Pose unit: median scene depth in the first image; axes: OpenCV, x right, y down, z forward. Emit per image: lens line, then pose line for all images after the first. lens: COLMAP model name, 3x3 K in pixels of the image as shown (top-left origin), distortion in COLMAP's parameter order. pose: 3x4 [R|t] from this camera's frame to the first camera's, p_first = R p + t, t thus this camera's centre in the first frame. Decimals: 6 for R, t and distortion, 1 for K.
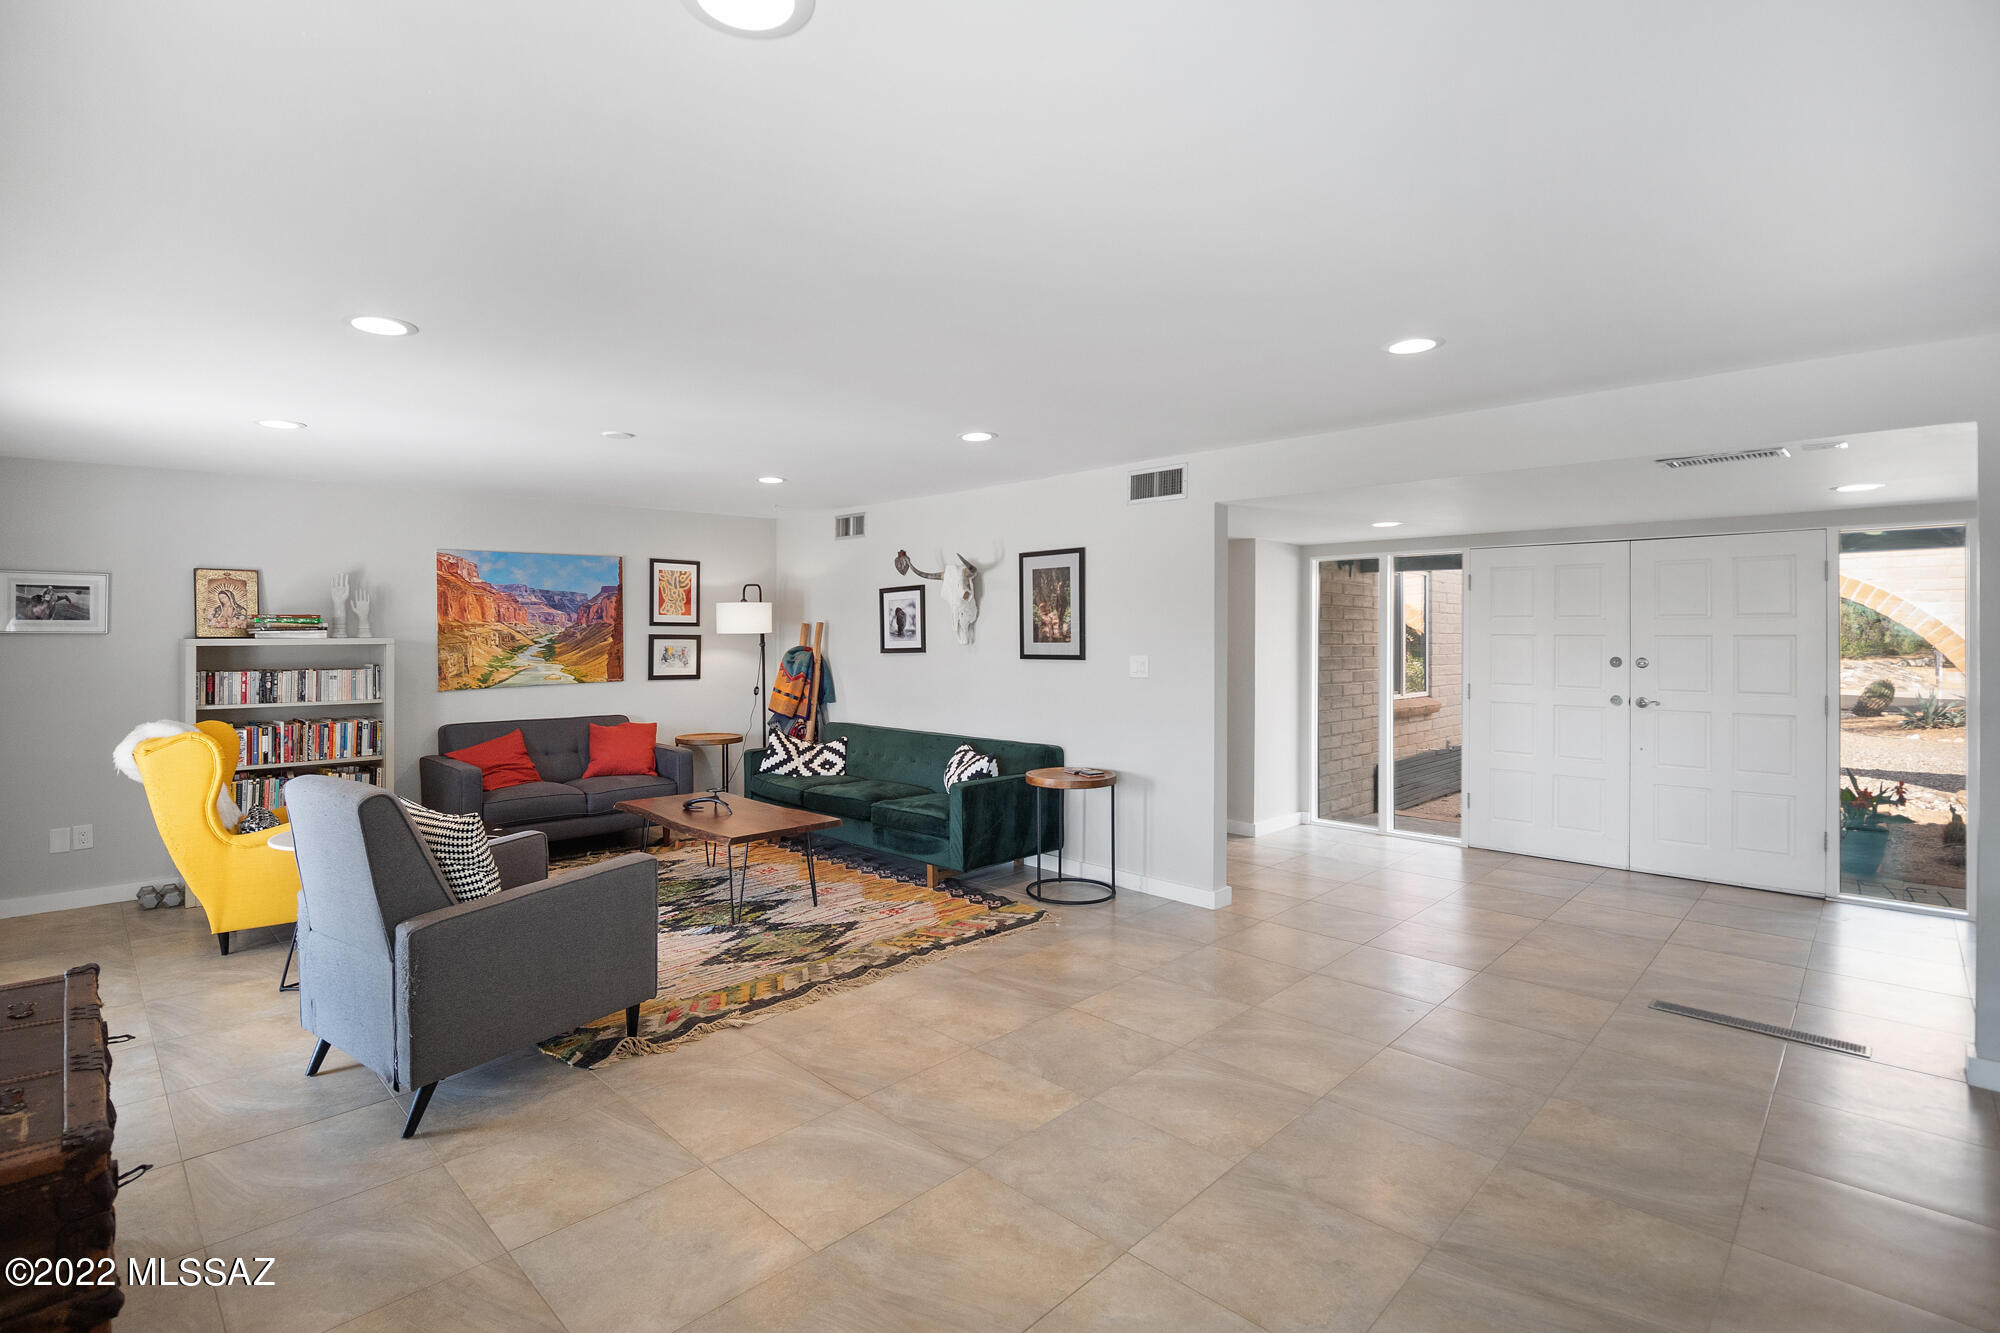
lens RADIAL K [[921.9, 0, 979.7], [0, 921.9, 664.9], [0, 0, 1]] dist [-0.012217, -0.004123]
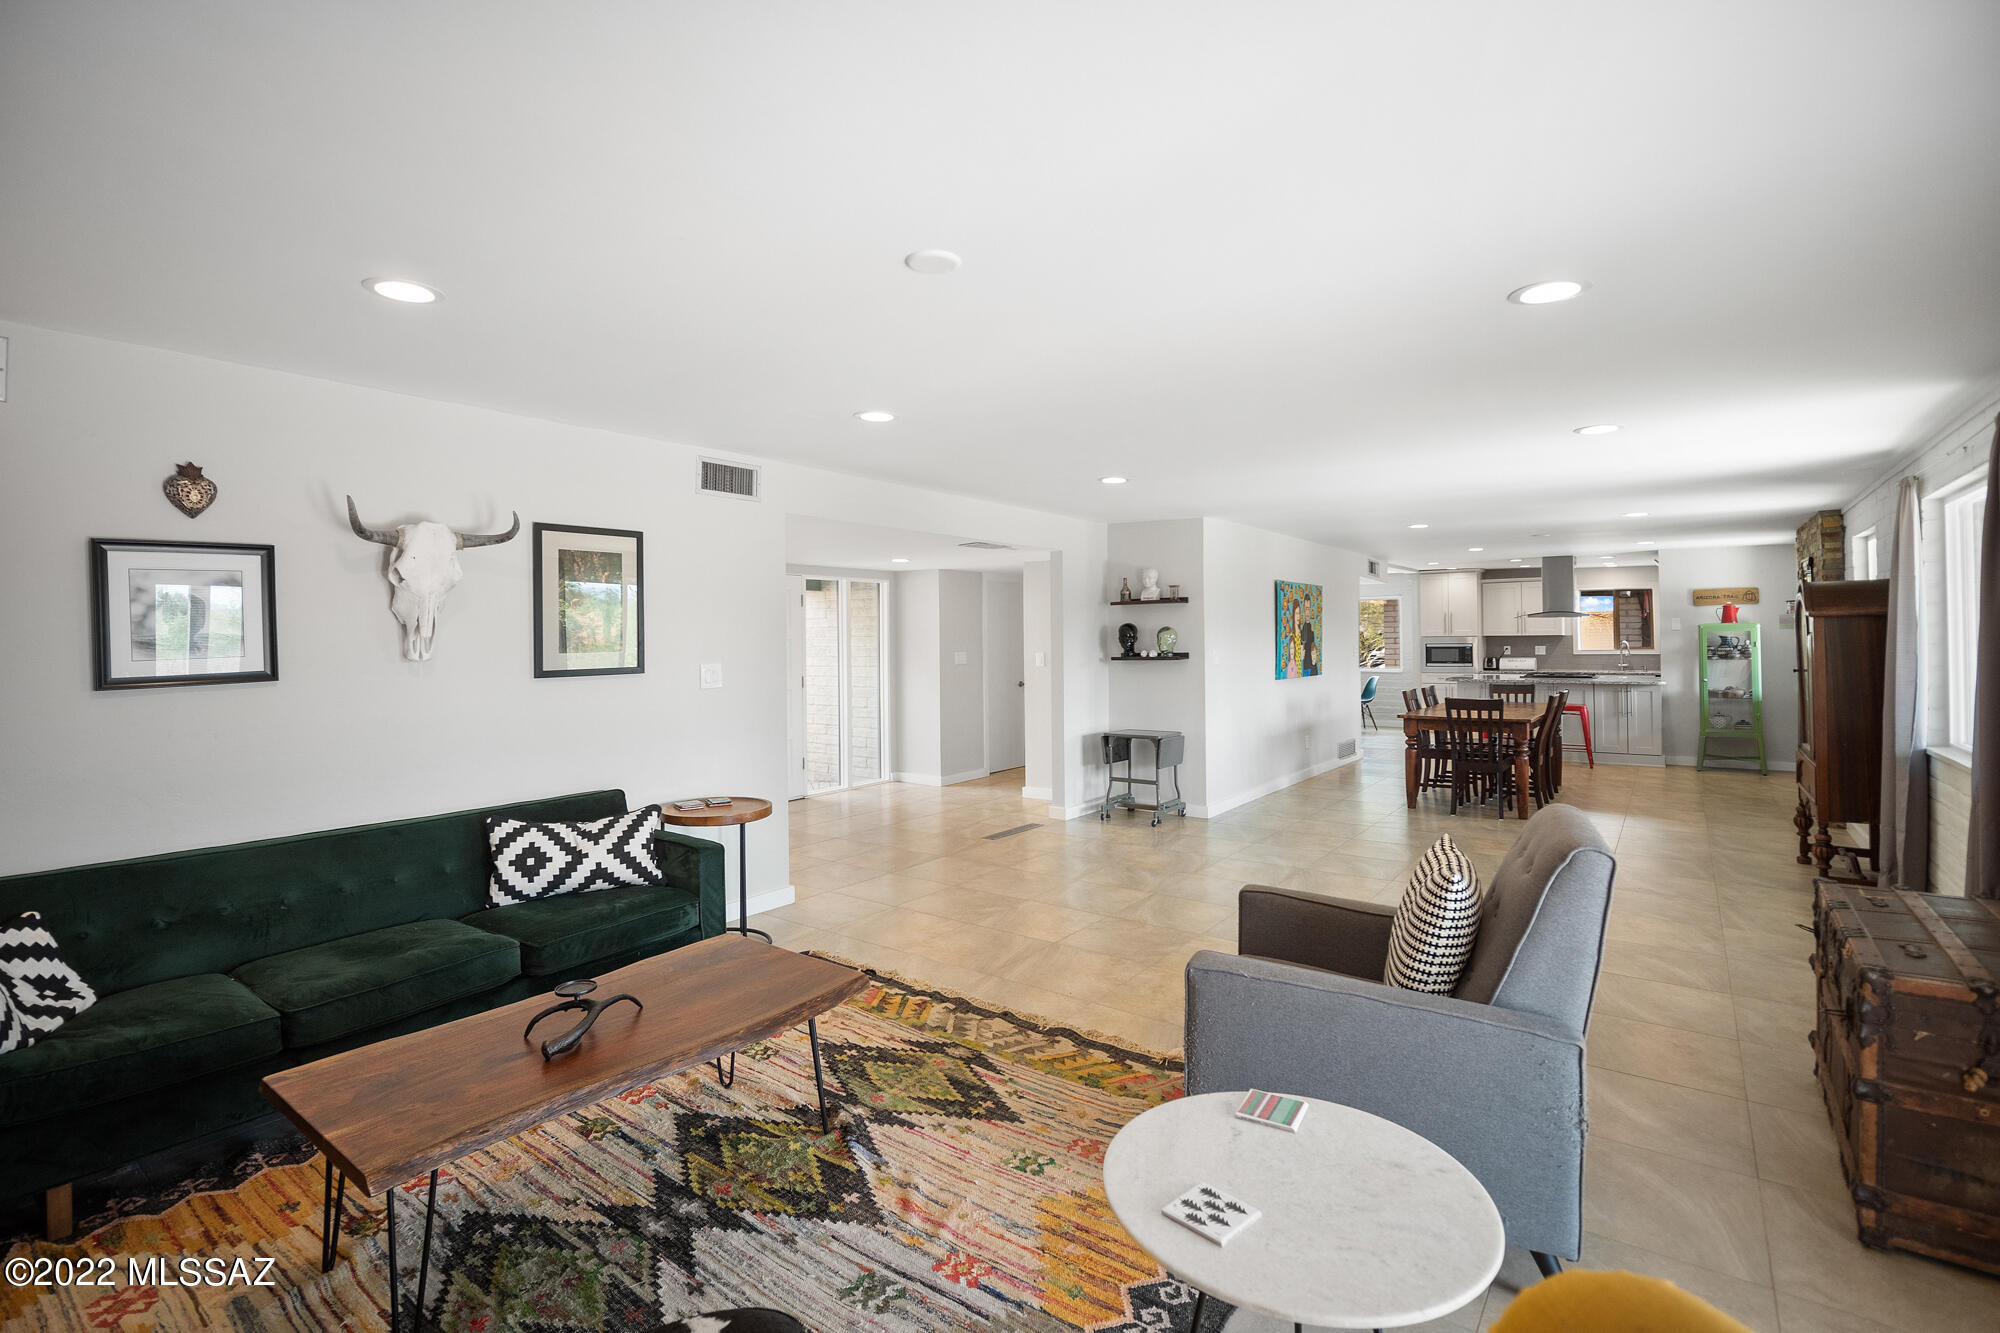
lens RADIAL K [[921.9, 0, 1000.7], [0, 921.9, 639.1], [0, 0, 1]] dist [-0.012217, -0.004123]
pose [[-0.139015, -0.000902, 0.990290, -0.714556], [0.044070, 0.999003, 0.007096, -0.025859], [-0.989309, 0.044629, -0.138837, 0.797944]]
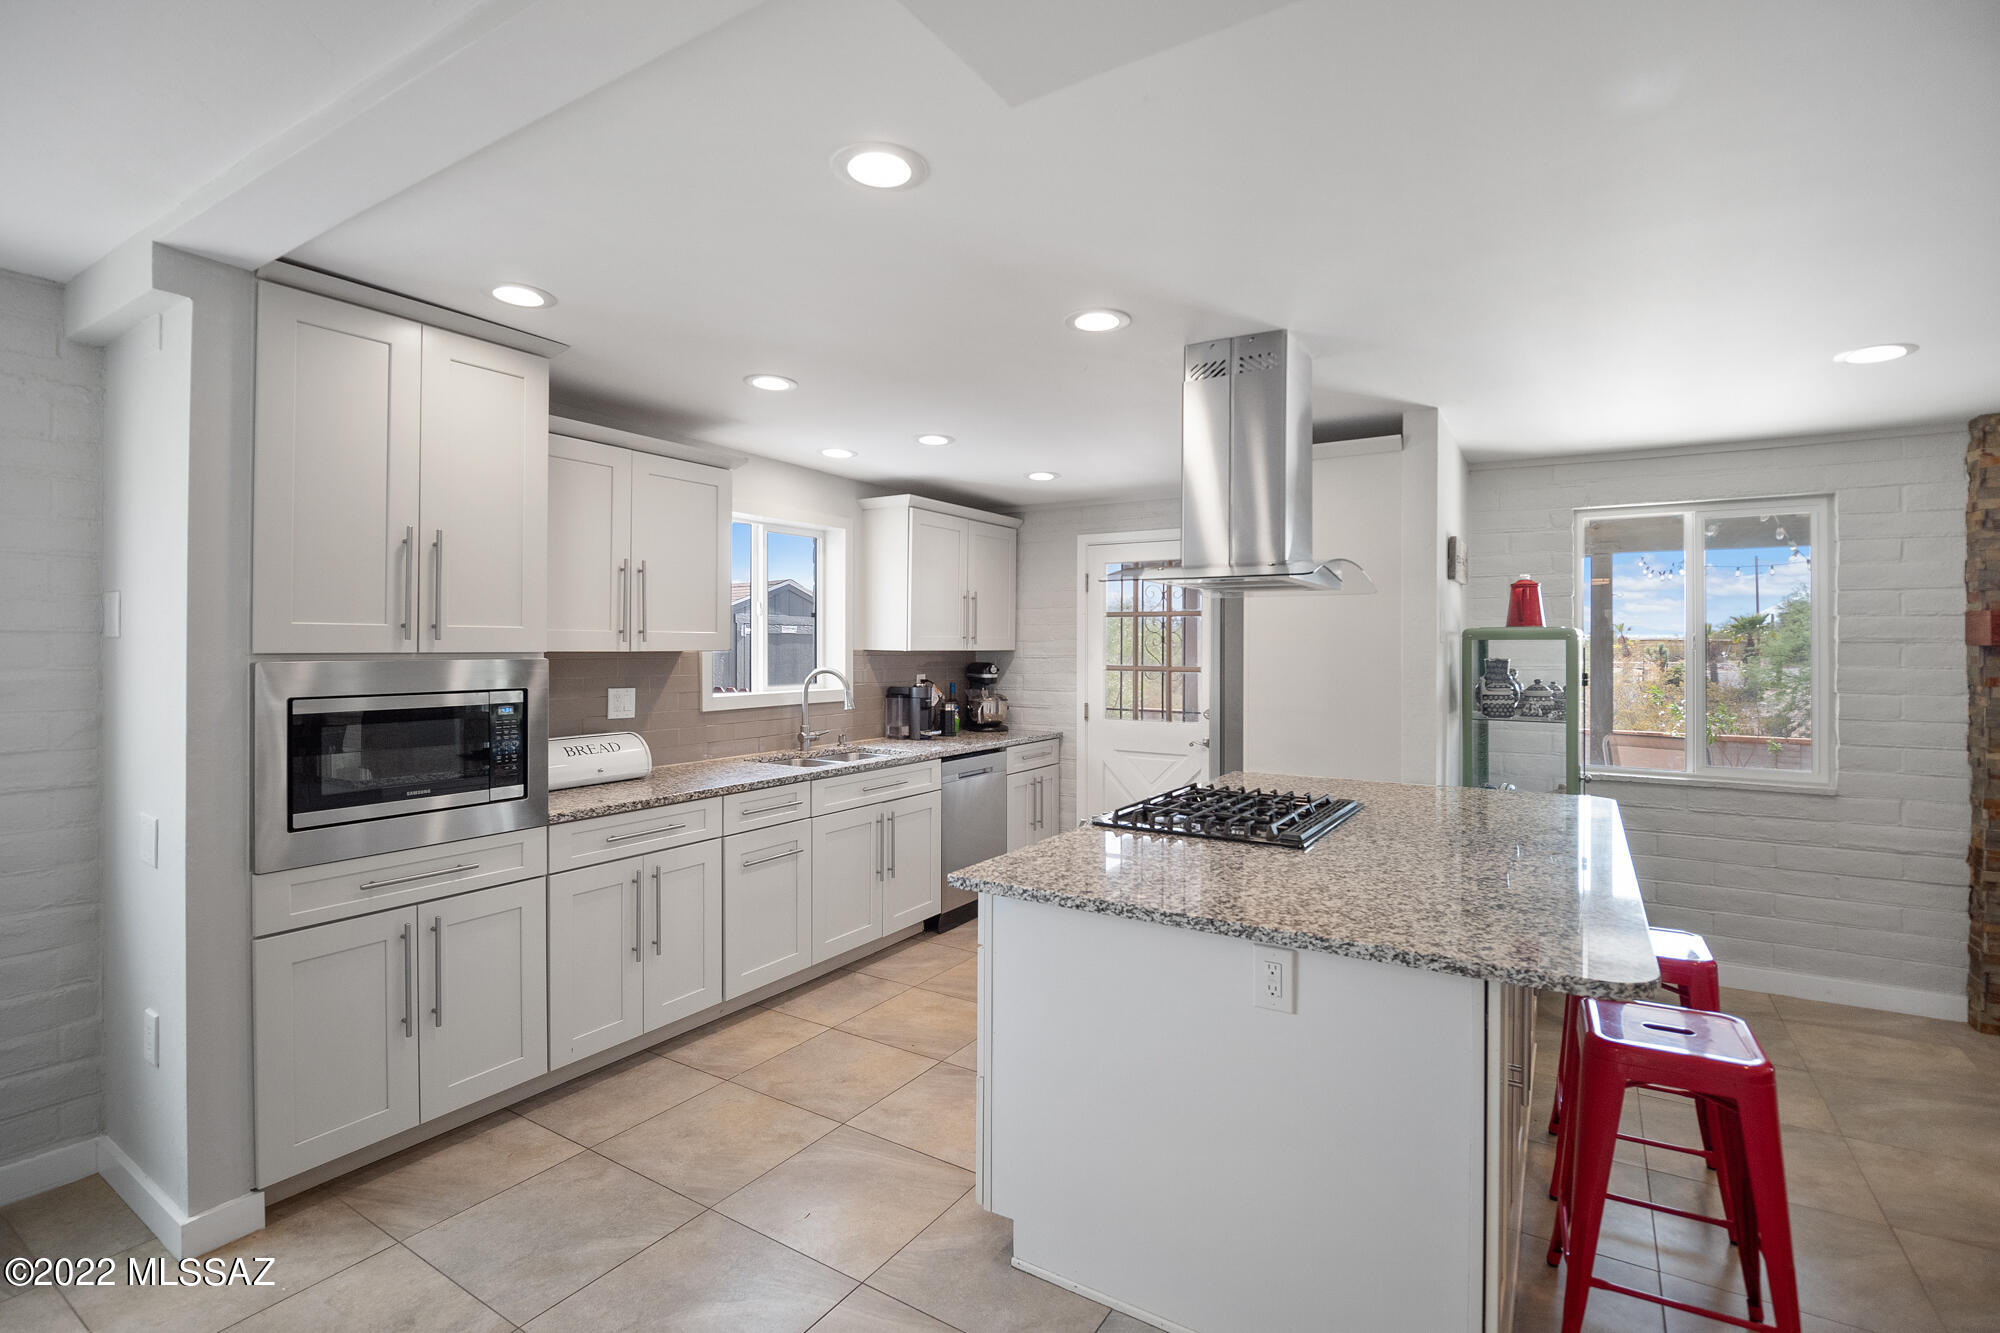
lens RADIAL K [[942.9, 0, 991.9], [0, 942.9, 636.1], [0, 0, 1]] dist [-0.002354, -0.002557]
pose [[-0.975225, -0.005120, -0.221154, 1.332584], [-0.012117, 0.999467, 0.030297, 0.008615], [0.220881, 0.032226, -0.974768, -0.179504]]
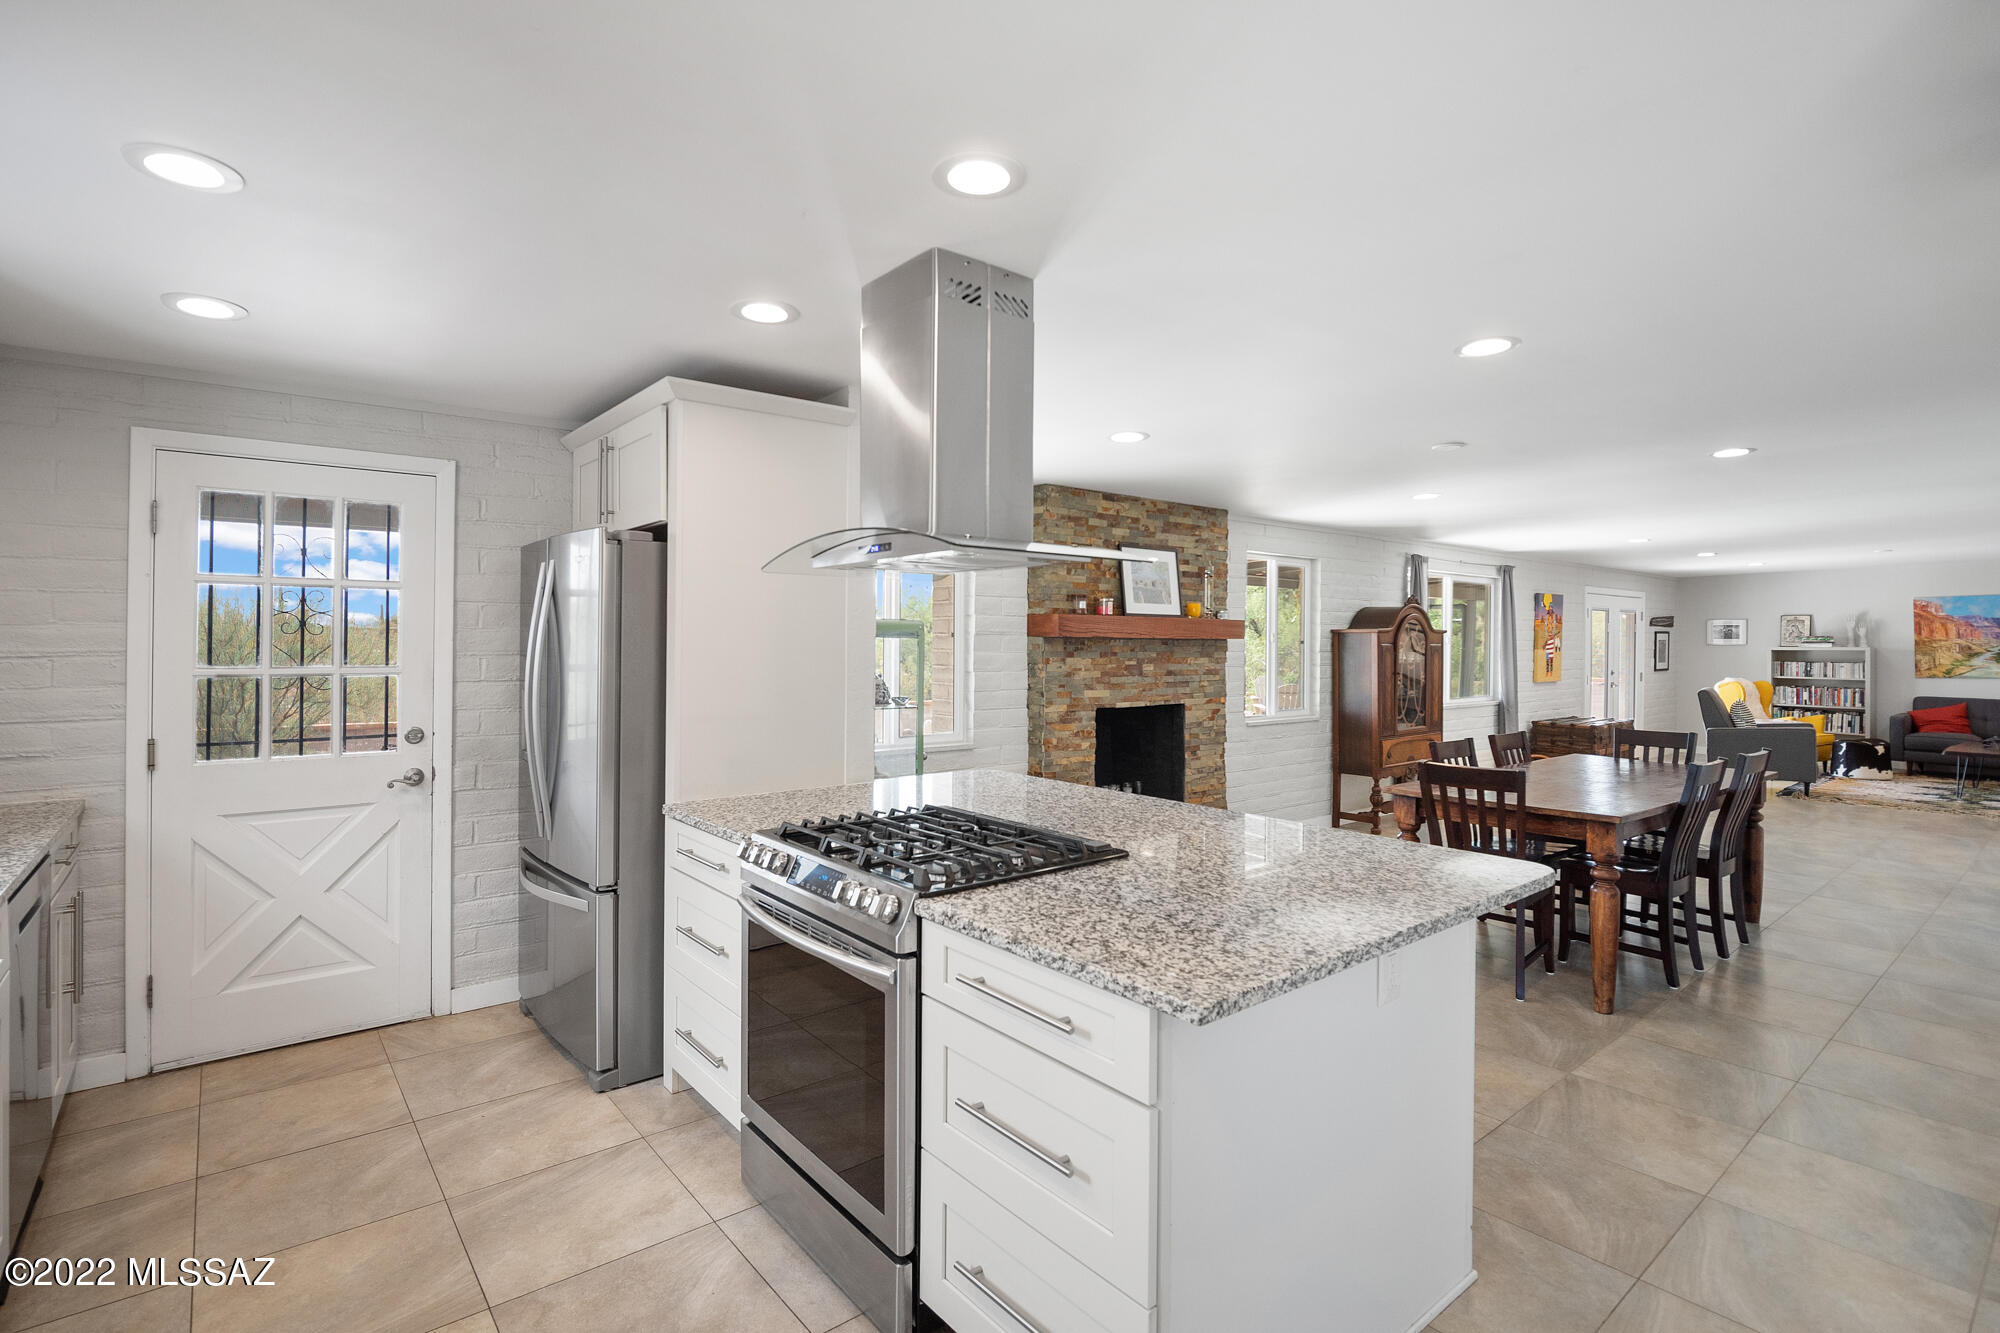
lens RADIAL K [[921.9, 0, 1030.2], [0, 921.9, 637.2], [0, 0, 1]] dist [-0.012217, -0.004123]
pose [[-0.118012, -0.012593, -0.992932, 1.462428], [-0.038318, 0.999233, -0.008119, 0.033036], [0.992273, 0.037089, -0.118404, -0.527966]]
